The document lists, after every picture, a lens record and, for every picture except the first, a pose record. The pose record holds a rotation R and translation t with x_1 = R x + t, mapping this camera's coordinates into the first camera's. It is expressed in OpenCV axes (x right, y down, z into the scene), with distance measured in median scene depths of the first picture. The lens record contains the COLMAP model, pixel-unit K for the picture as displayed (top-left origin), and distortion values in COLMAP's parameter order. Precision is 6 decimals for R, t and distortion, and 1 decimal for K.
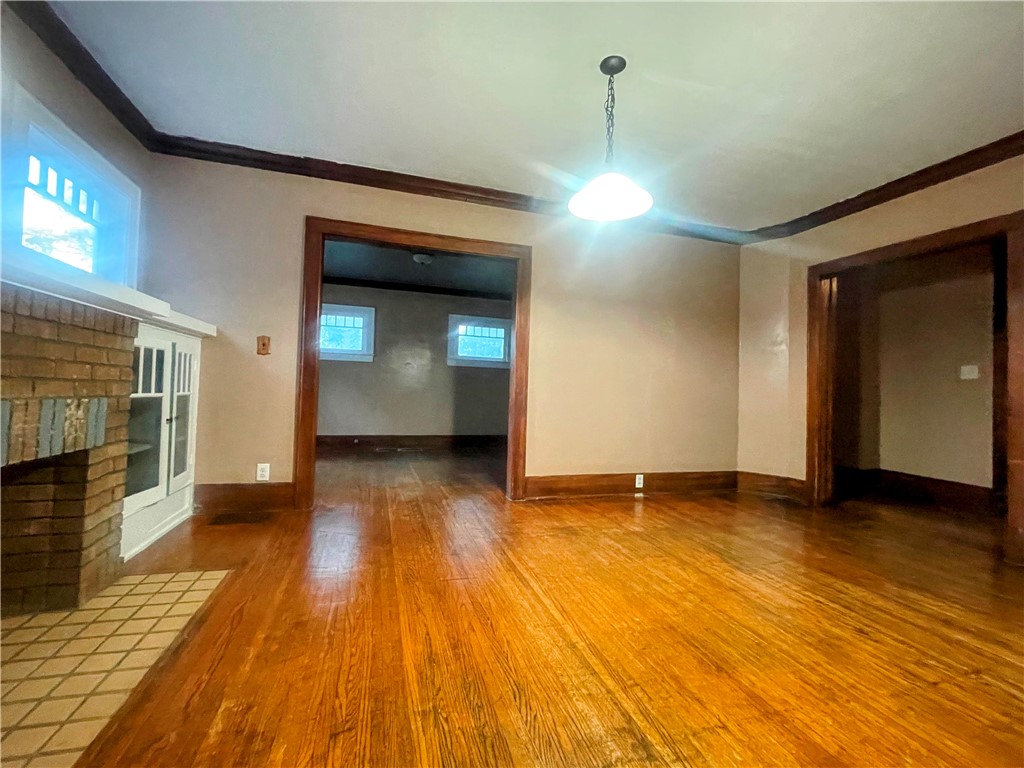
lens RADIAL K [[451.5, 0, 516.9], [0, 451.5, 382.8], [0, 0, 1]] dist [-0.007848, -0.000204]
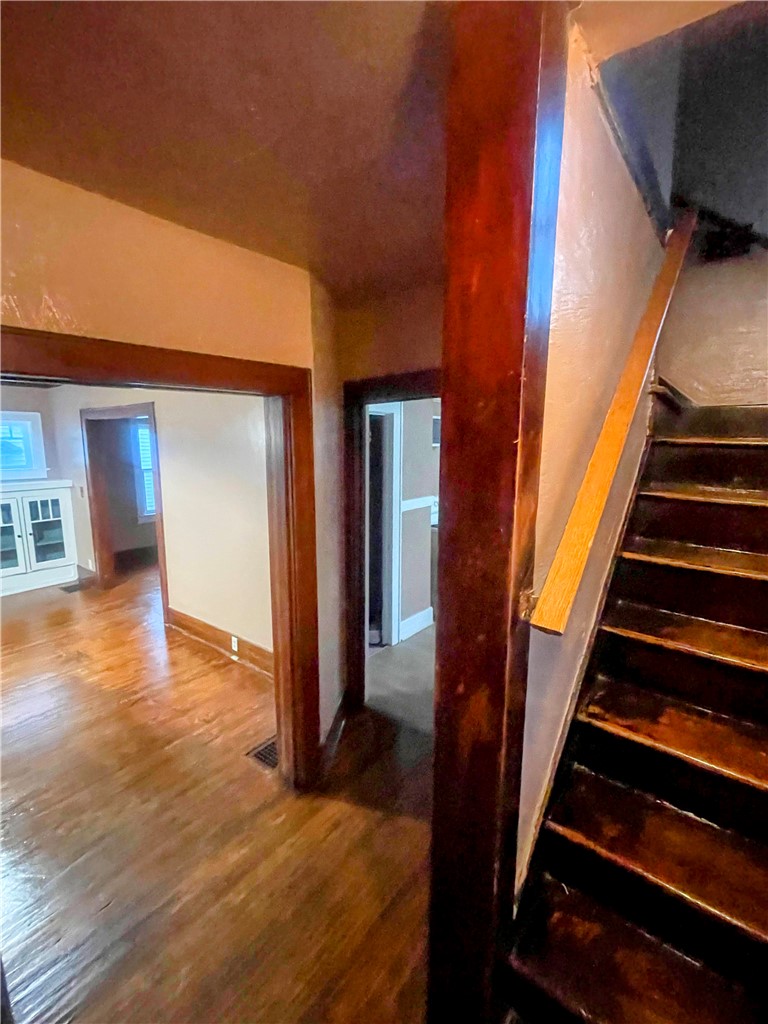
lens RADIAL K [[451.5, 0, 385.6], [0, 451.5, 512.9], [0, 0, 1]] dist [-0.007848, -0.000204]
pose [[0.570822, 0.099907, -0.814973, 1.701482], [0.034481, 0.988777, 0.145365, -0.247377], [0.820349, -0.111079, 0.560971, 1.109046]]
